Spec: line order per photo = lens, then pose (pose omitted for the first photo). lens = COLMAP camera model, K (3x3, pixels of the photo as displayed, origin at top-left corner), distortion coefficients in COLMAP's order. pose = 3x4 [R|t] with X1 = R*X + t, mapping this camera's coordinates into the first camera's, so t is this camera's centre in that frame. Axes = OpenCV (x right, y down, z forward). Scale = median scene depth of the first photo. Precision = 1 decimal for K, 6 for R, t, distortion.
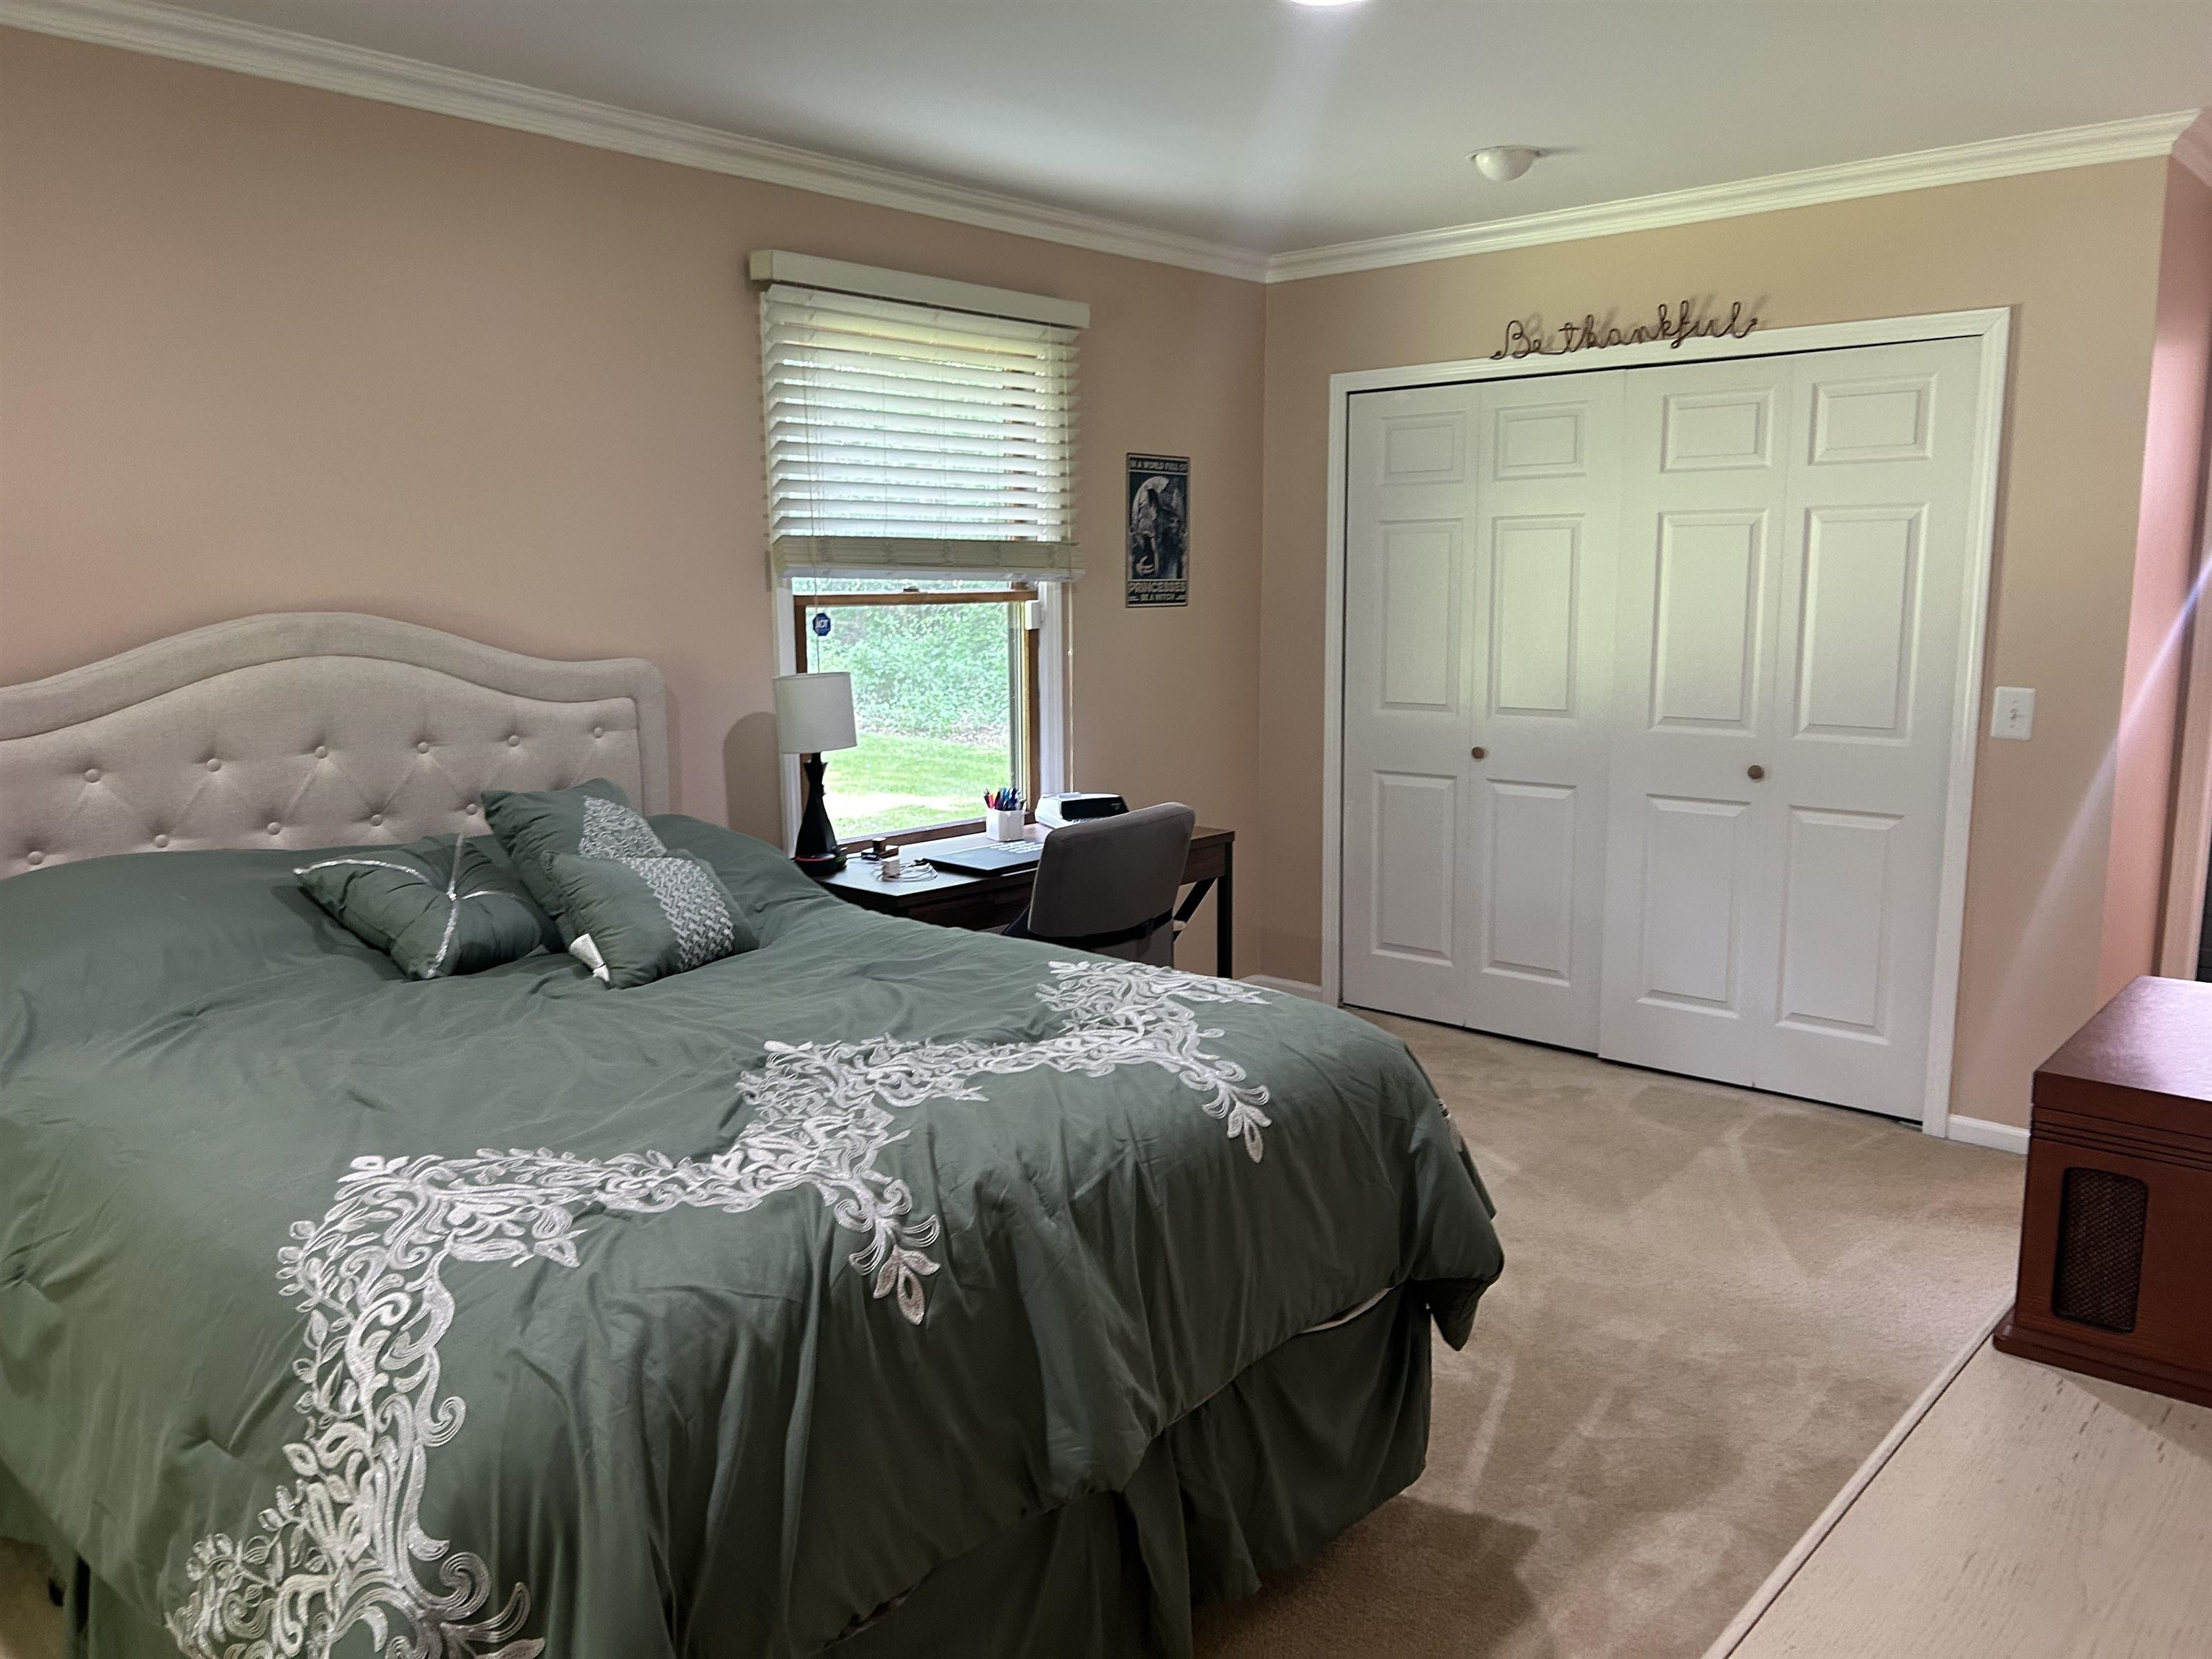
lens RADIAL K [[1669.6, 0, 1090.8], [0, 1669.6, 830.2], [0, 0, 1]] dist [0.065980, -0.078770]
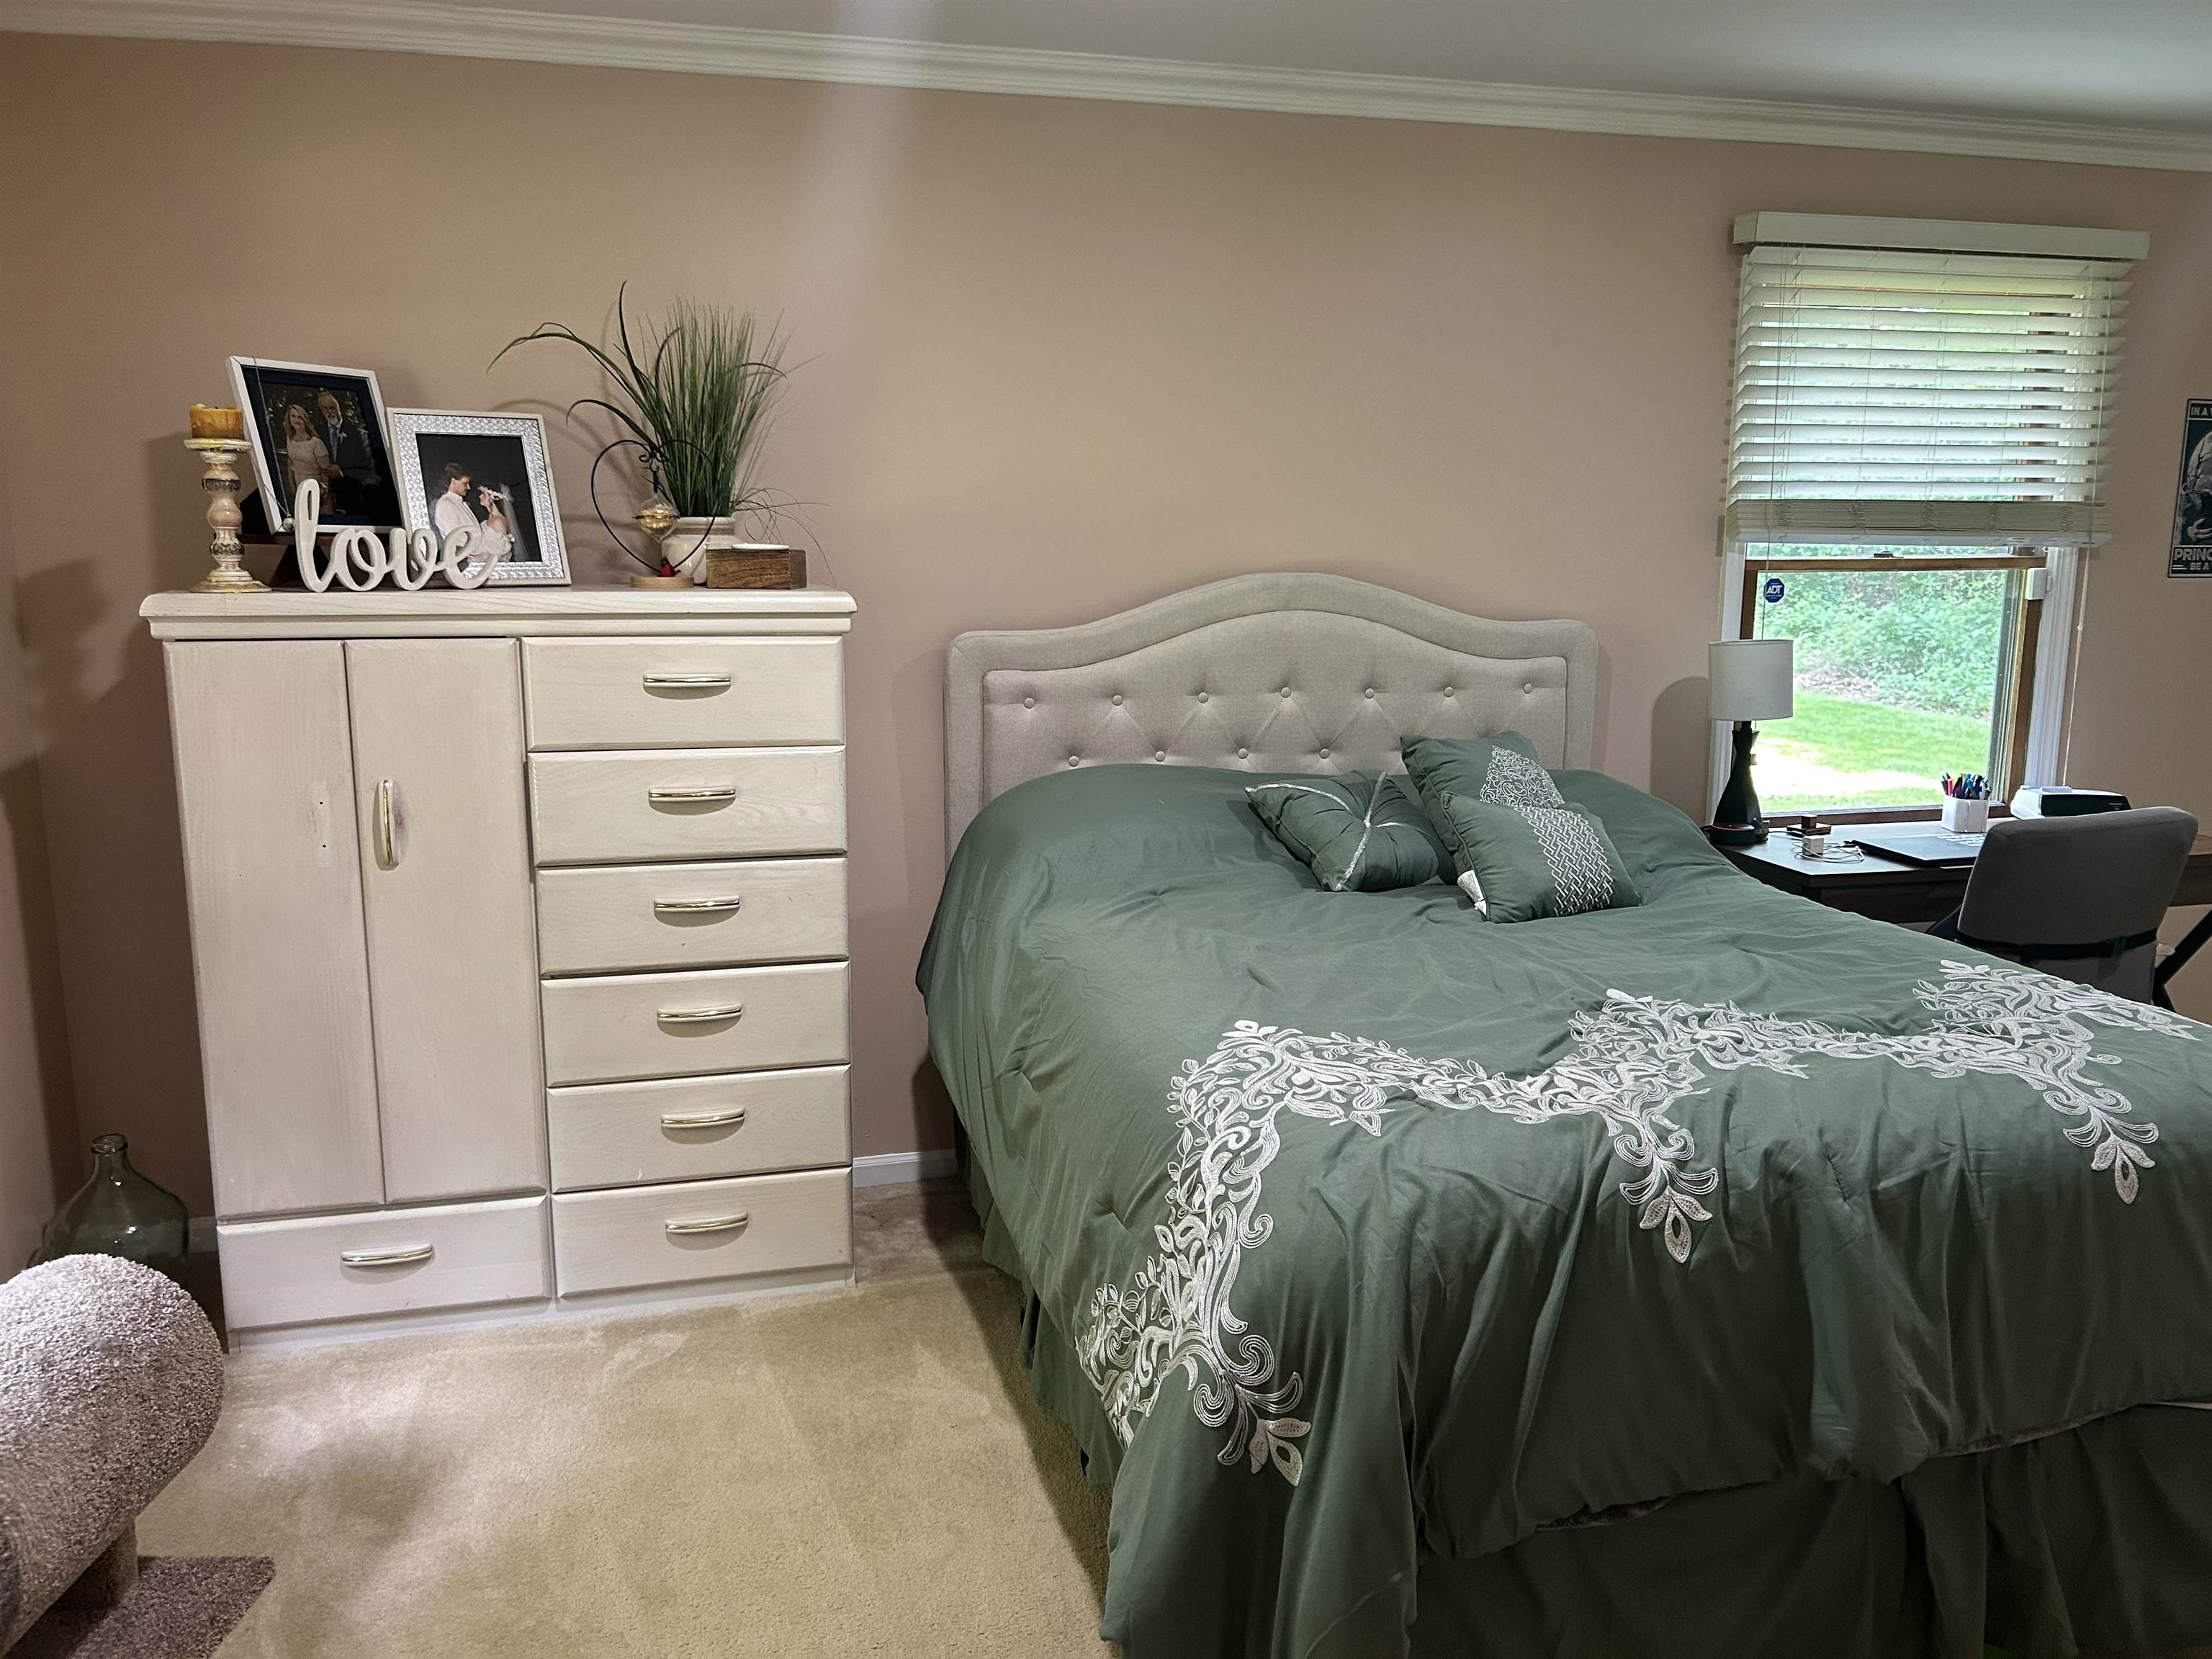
lens RADIAL K [[1669.6, 0, 1078.6], [0, 1669.6, 793.7], [0, 0, 1]] dist [0.065980, -0.078770]
pose [[0.831572, 0.094071, -0.547393, 0.081704], [-0.091208, 0.995302, 0.032487, -0.000318], [0.547877, 0.022911, 0.836245, -0.062695]]
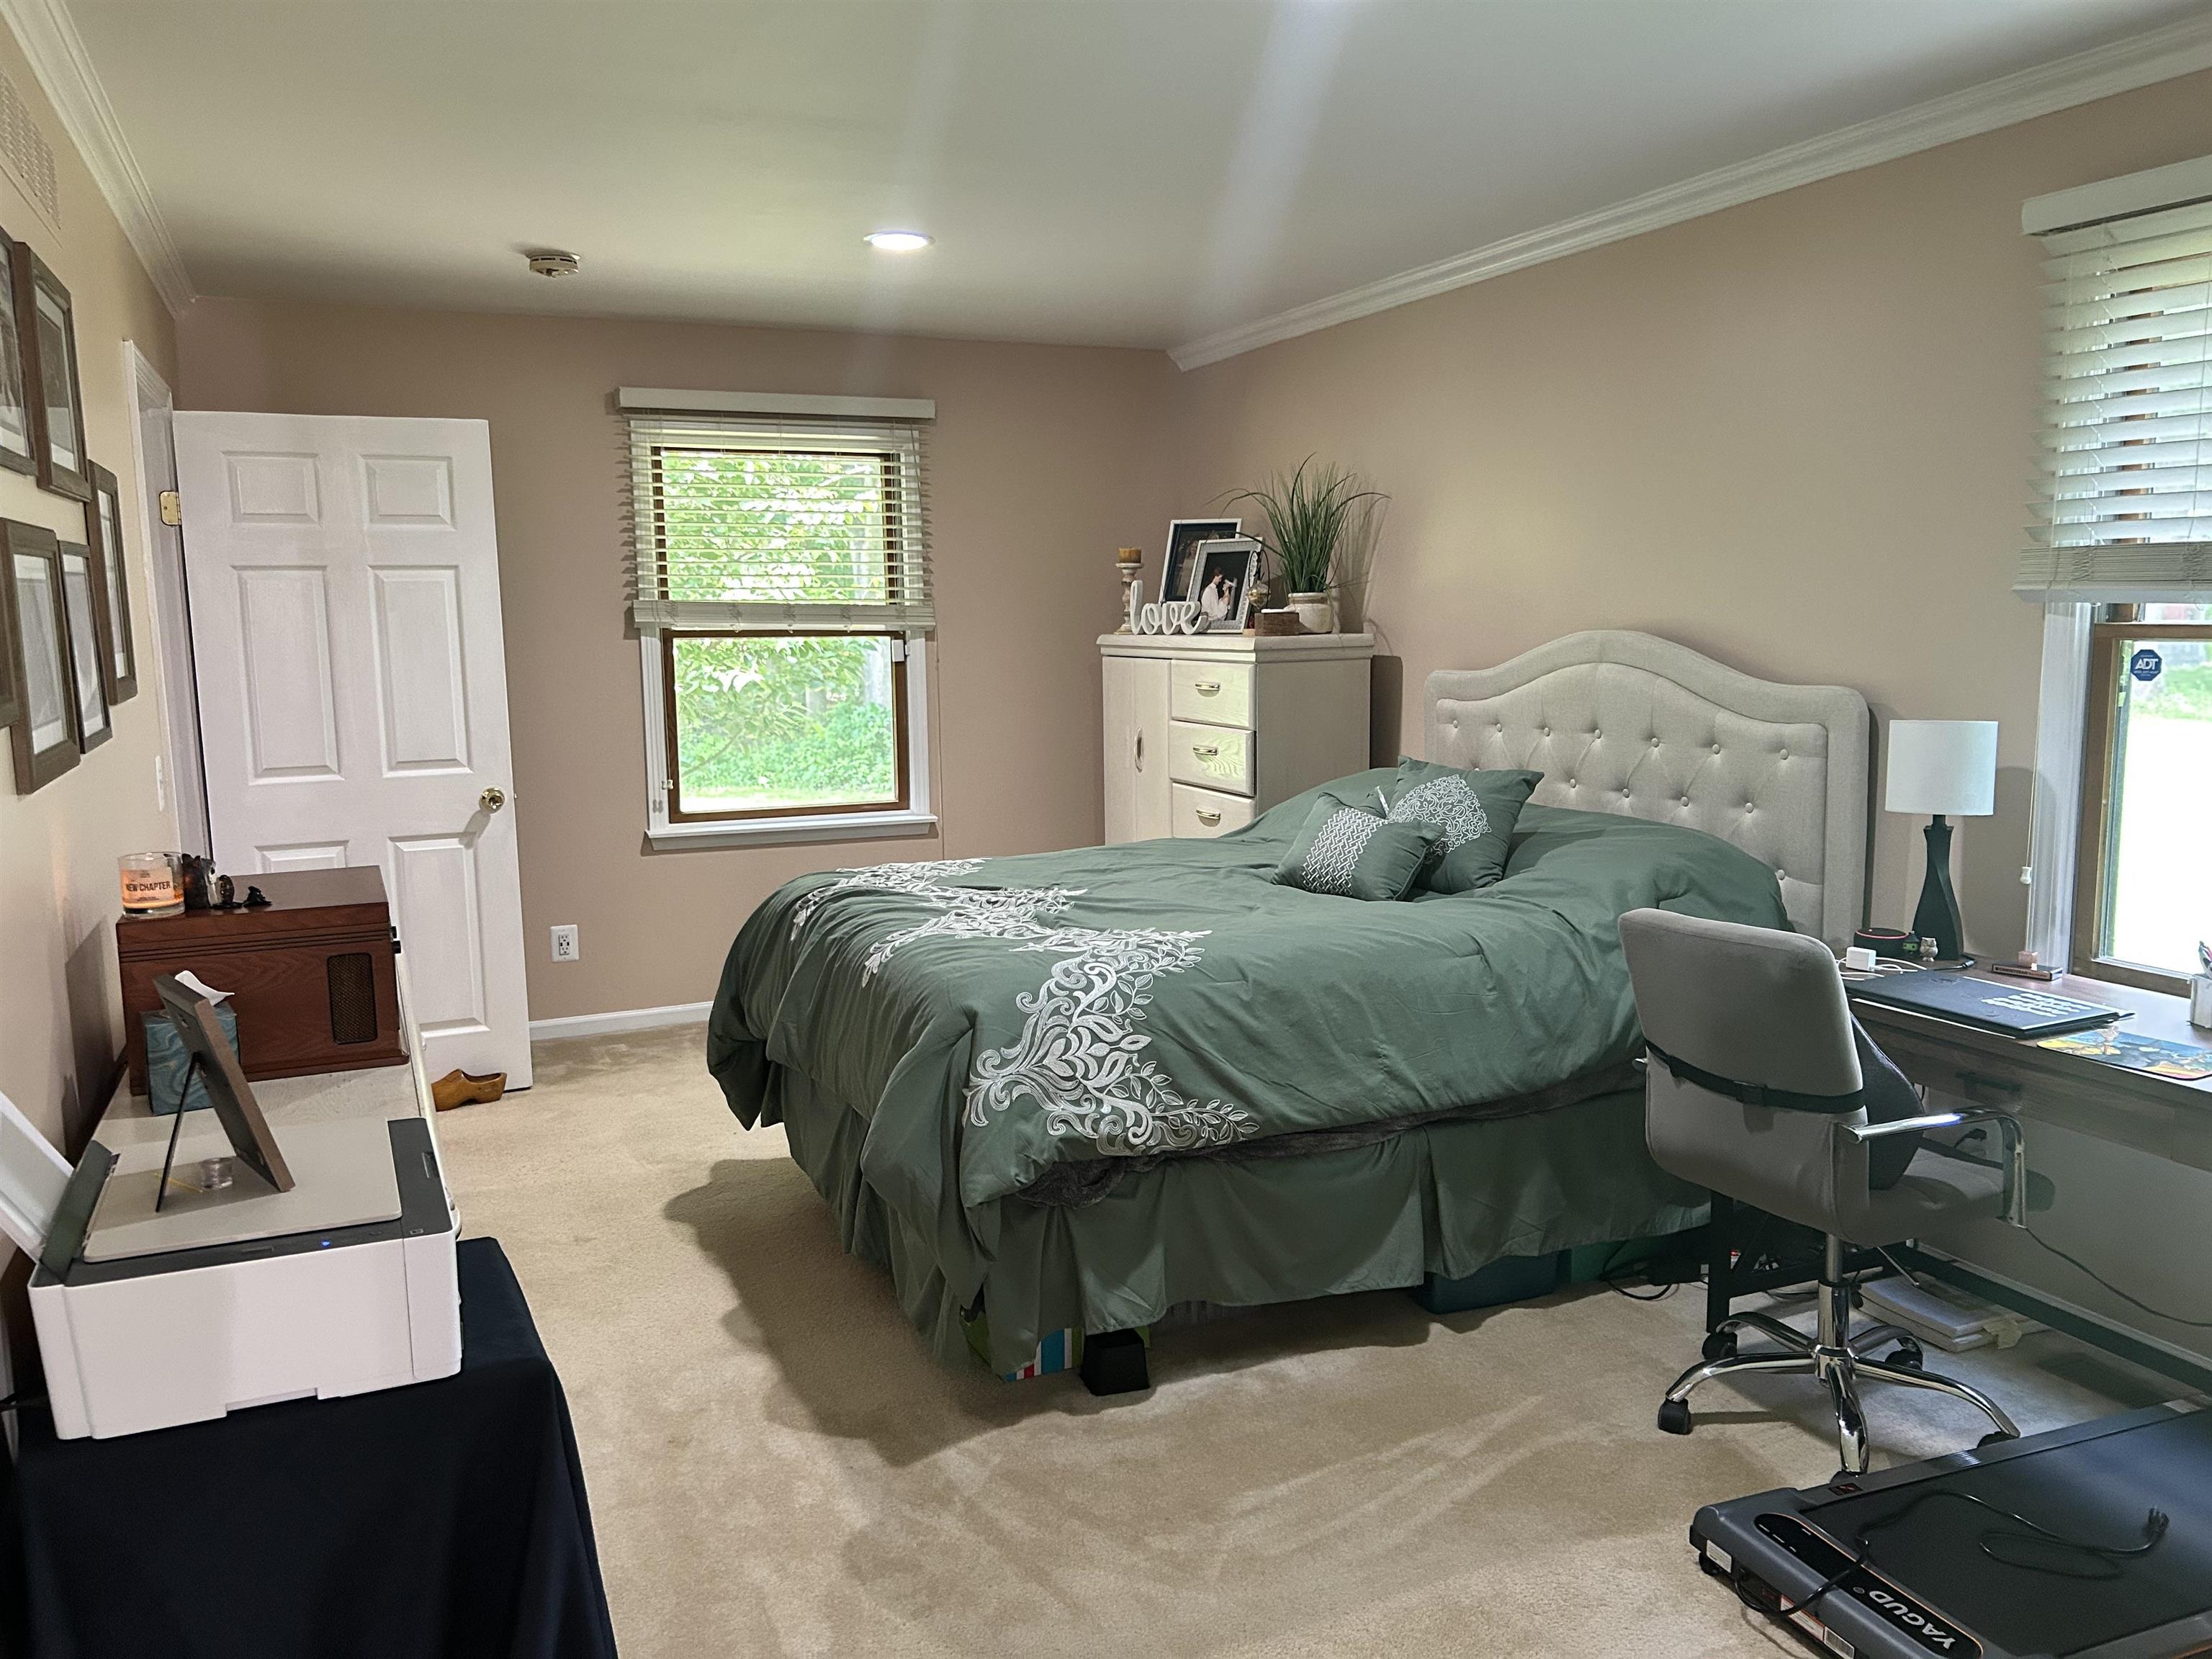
lens RADIAL K [[1669.6, 0, 1098.2], [0, 1669.6, 823.7], [0, 0, 1]] dist [0.065980, -0.078770]
pose [[-0.422982, 0.130426, -0.896702, 1.131362], [-0.119653, 0.972882, 0.197948, -0.236628], [0.898204, 0.191021, -0.395906, 1.440470]]
